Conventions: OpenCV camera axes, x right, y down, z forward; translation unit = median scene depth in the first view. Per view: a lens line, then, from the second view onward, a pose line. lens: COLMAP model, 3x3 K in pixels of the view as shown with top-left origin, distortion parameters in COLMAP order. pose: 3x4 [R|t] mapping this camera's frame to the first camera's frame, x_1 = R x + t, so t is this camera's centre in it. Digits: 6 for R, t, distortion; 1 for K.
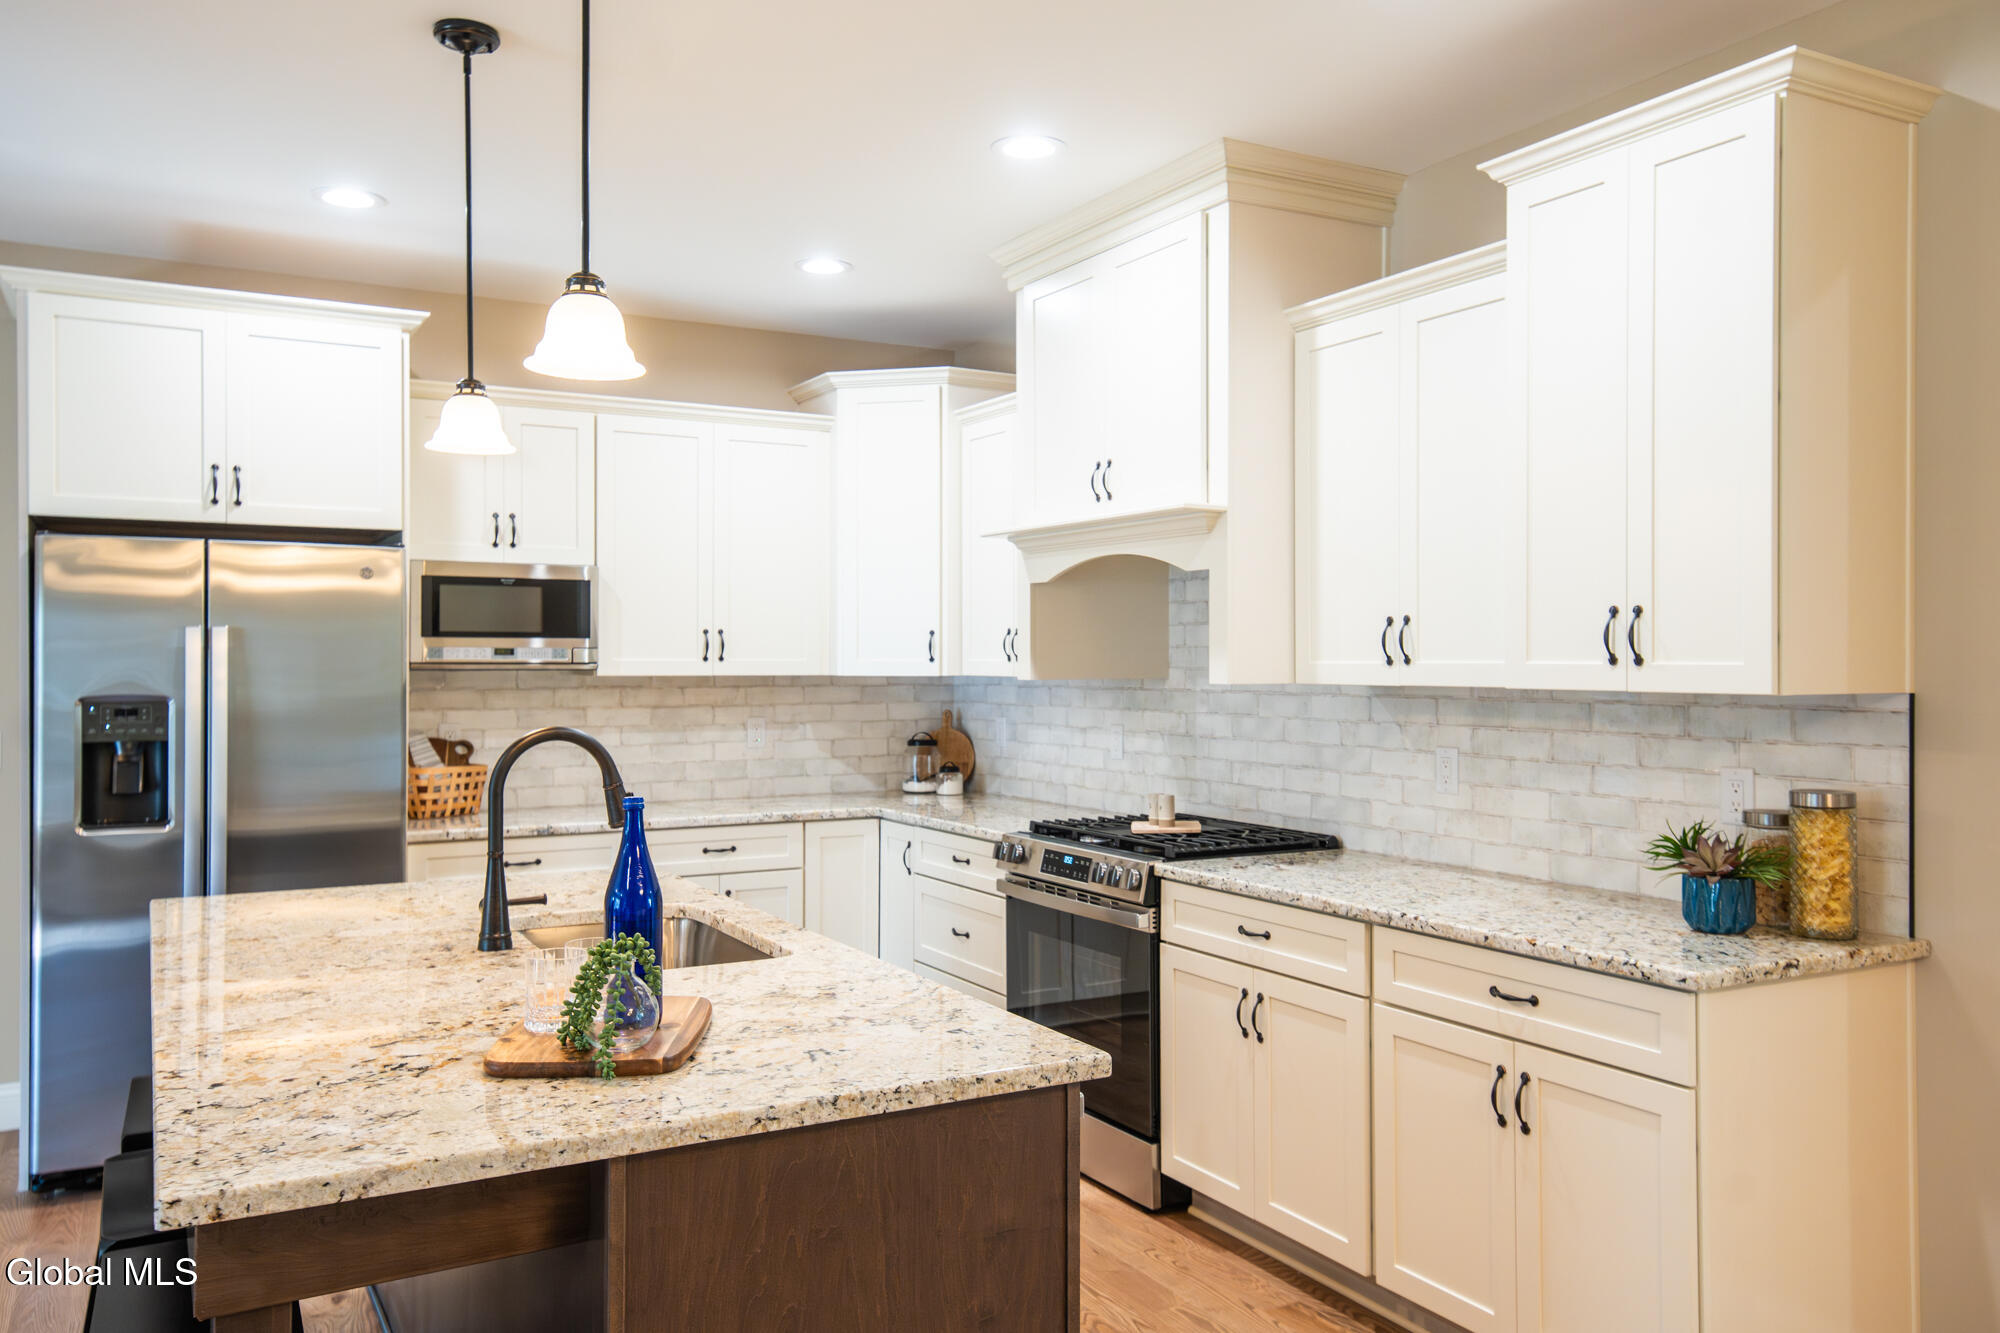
lens RADIAL K [[1530.9, 0, 1000.0], [0, 1530.9, 666.5], [0, 0, 1]] dist [0.002036, 0.000700]
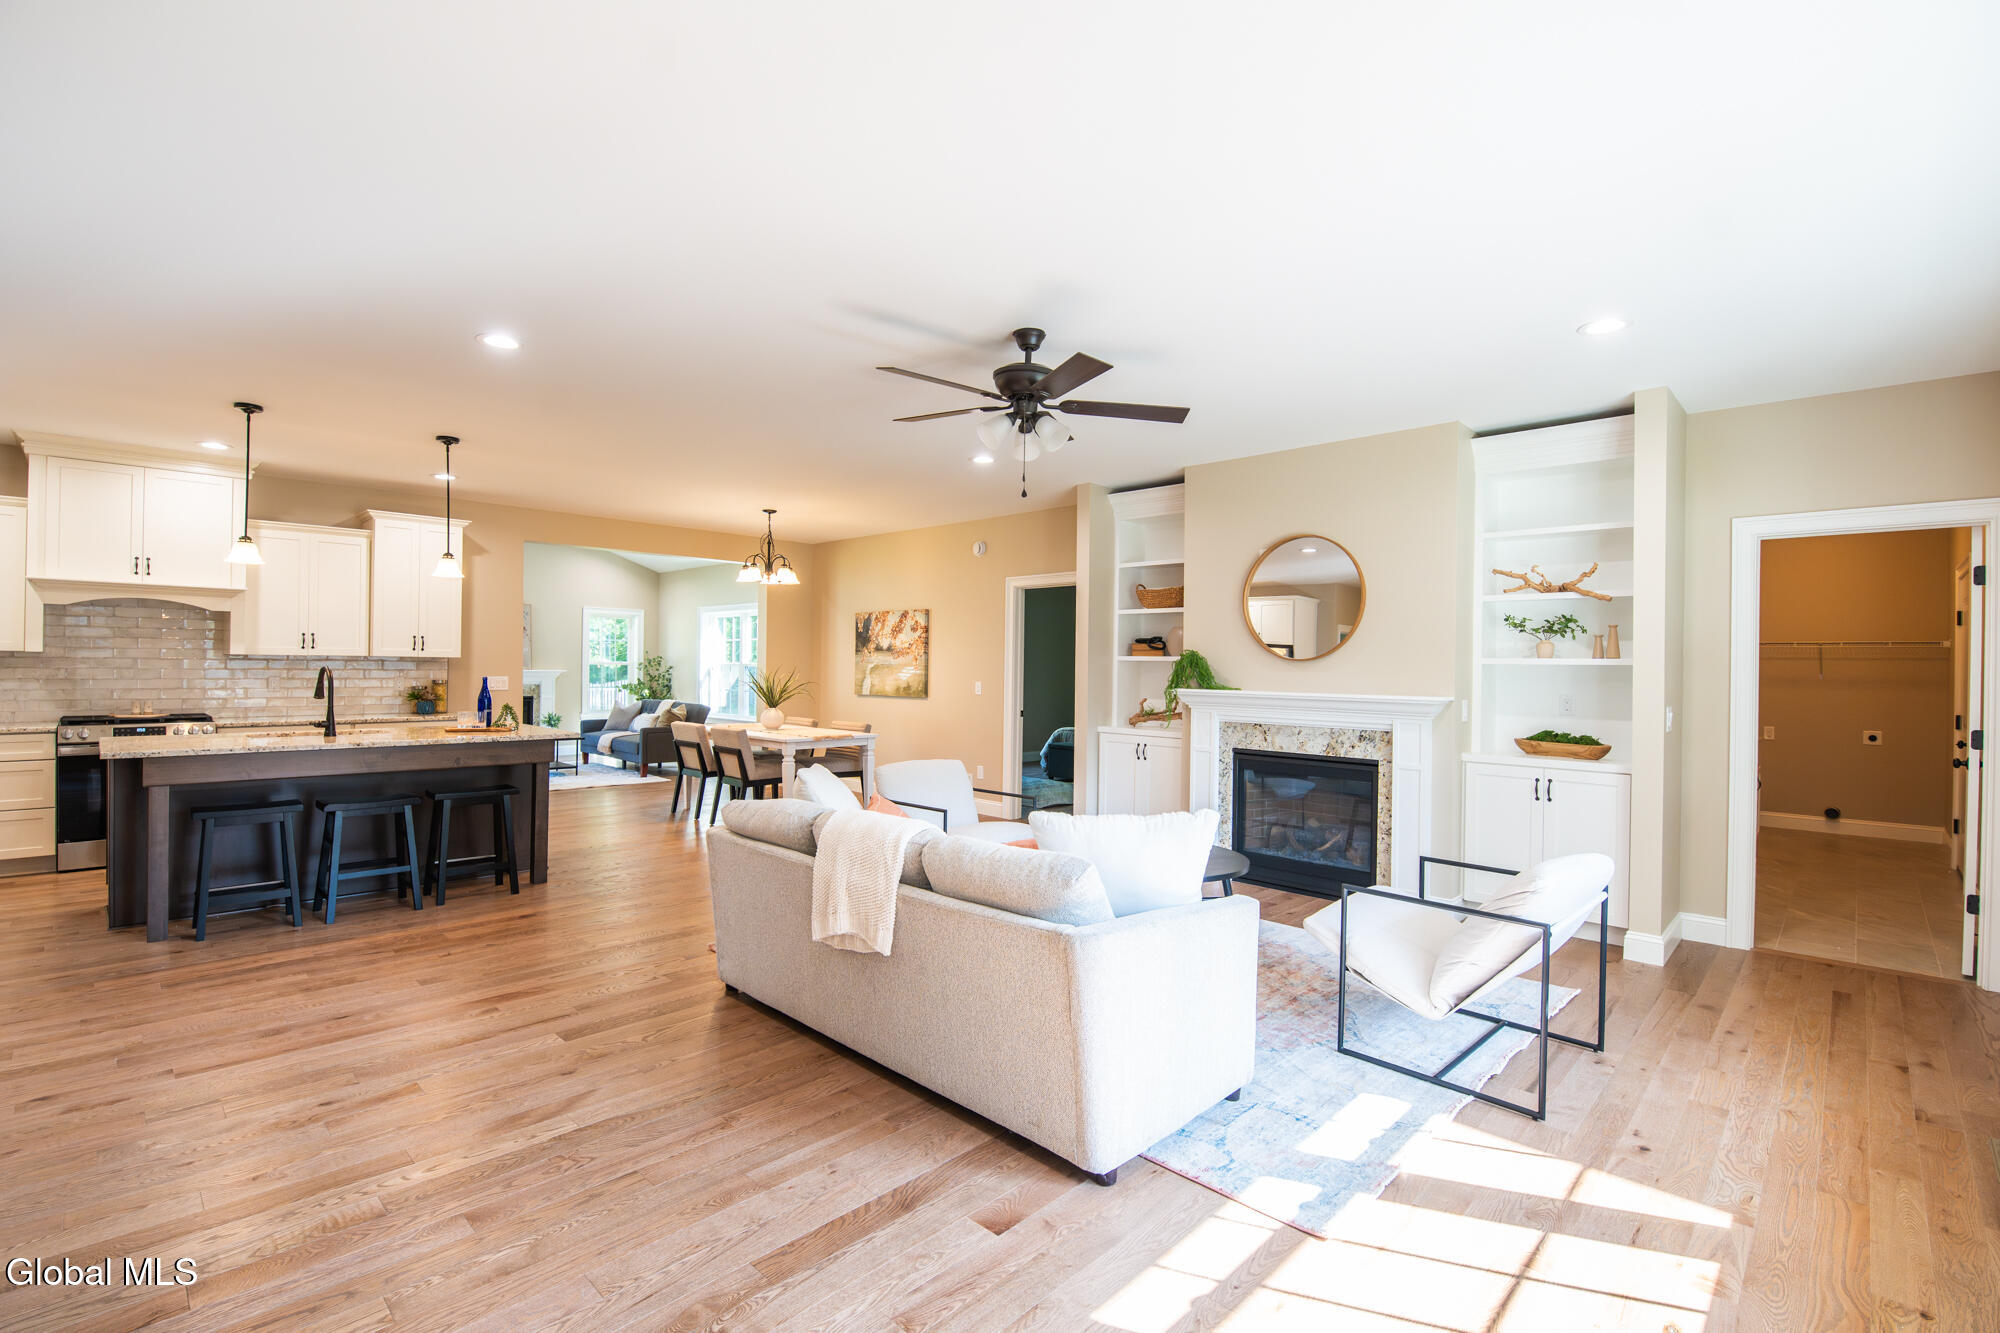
lens RADIAL K [[894.9, 0, 1000.0], [0, 894.9, 666.5], [0, 0, 1]] dist [0.000612, -0.011984]
pose [[-0.285567, -0.005591, 0.958342, -1.443553], [-0.008407, 0.999959, 0.003329, 0.013341], [-0.958322, -0.007106, -0.285602, 0.127052]]
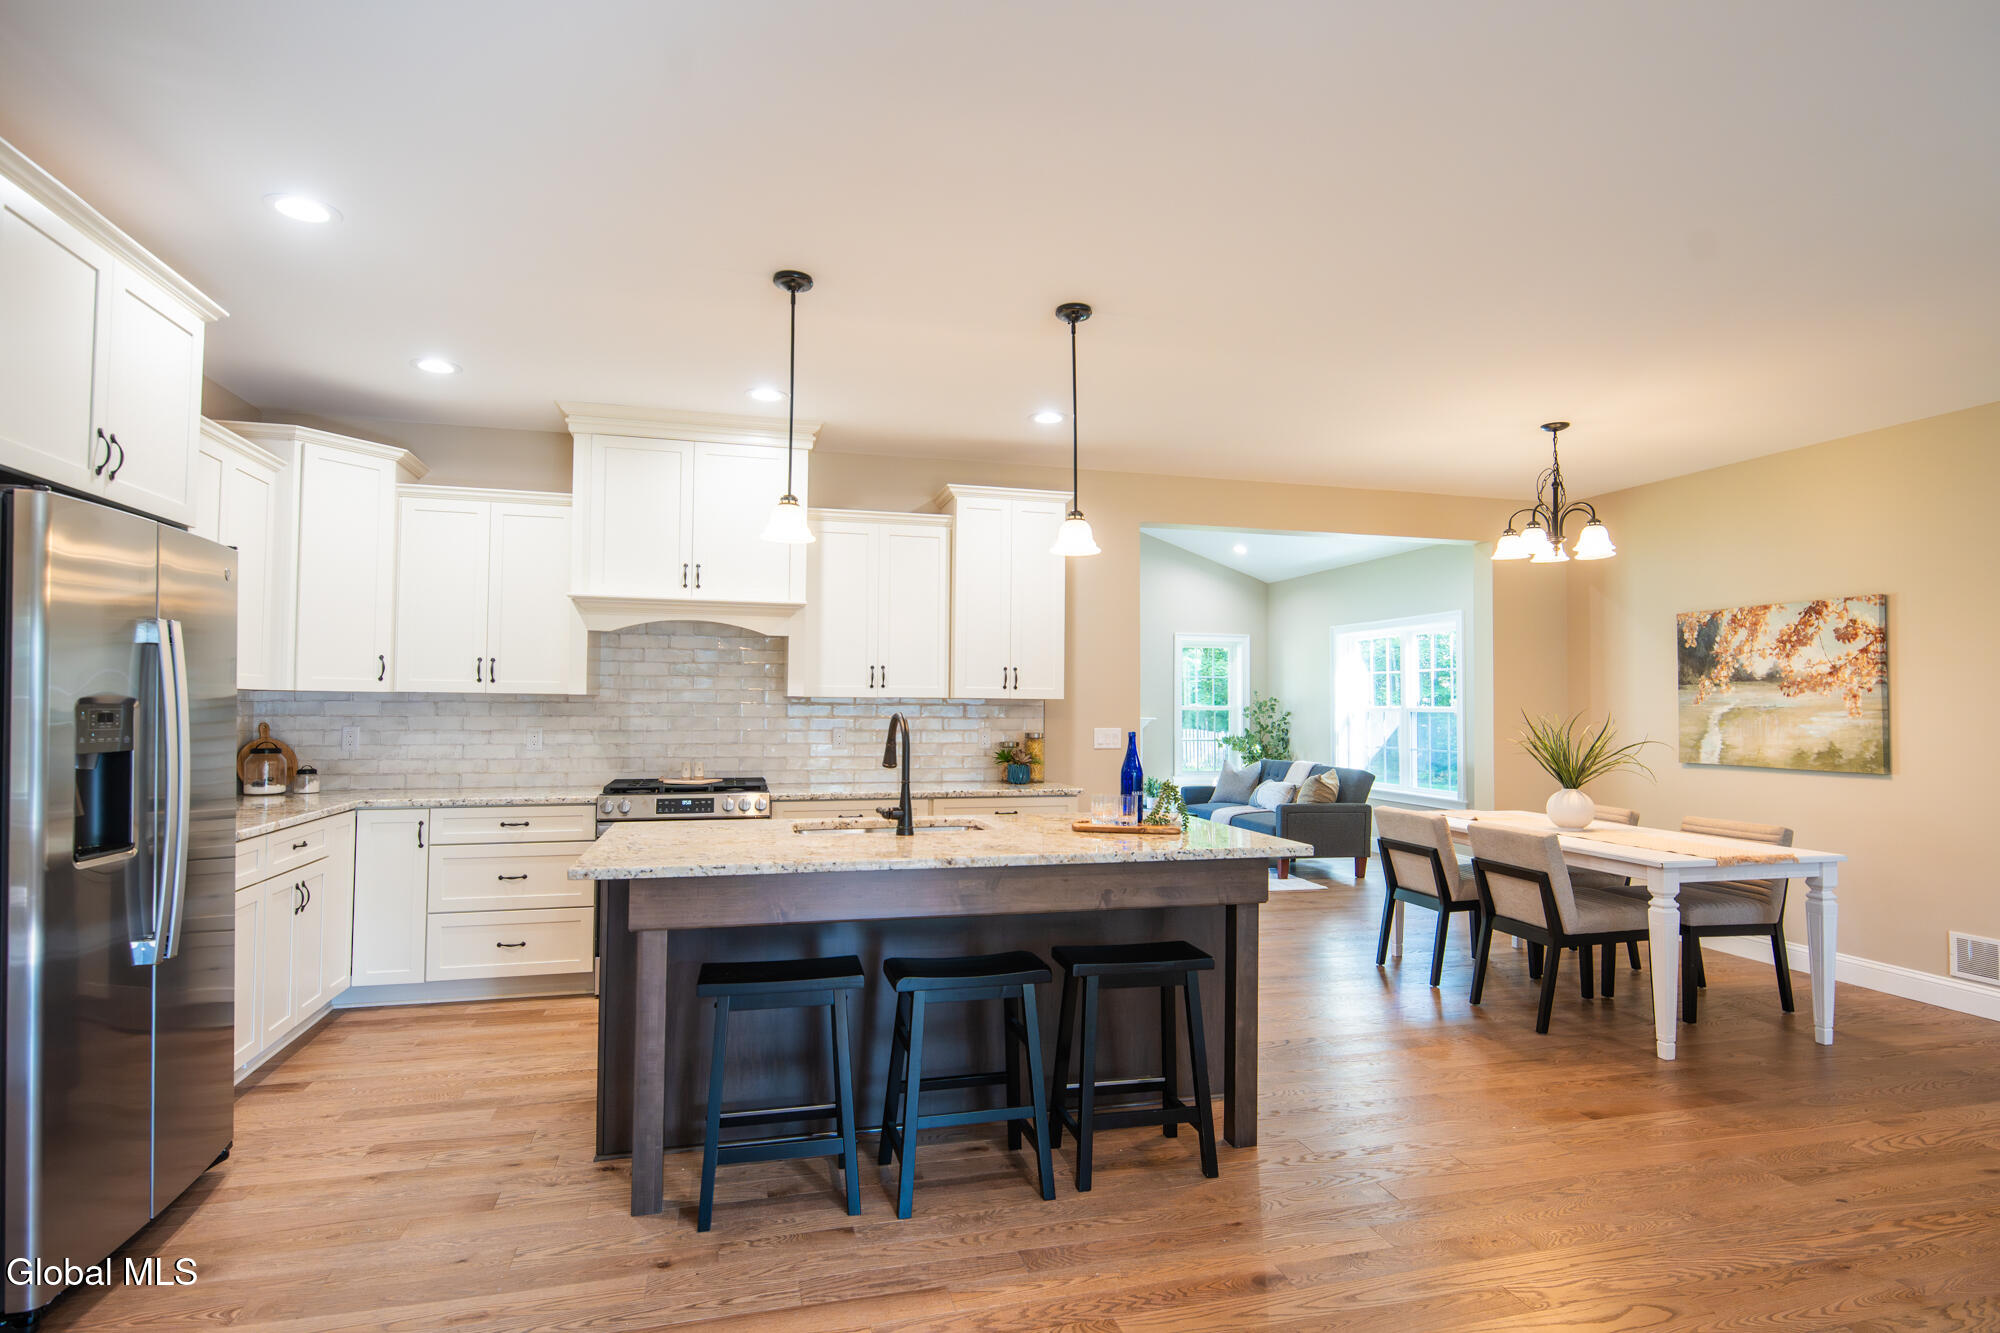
lens RADIAL K [[1051.6, 0, 1000.0], [0, 1051.6, 666.5], [0, 0, 1]] dist [0.000295, 0.000000]
pose [[0.256764, 0.036489, 0.965785, -0.875407], [-0.002765, 0.999311, -0.037021, 0.017942], [-0.966470, 0.006835, 0.256688, 0.341419]]
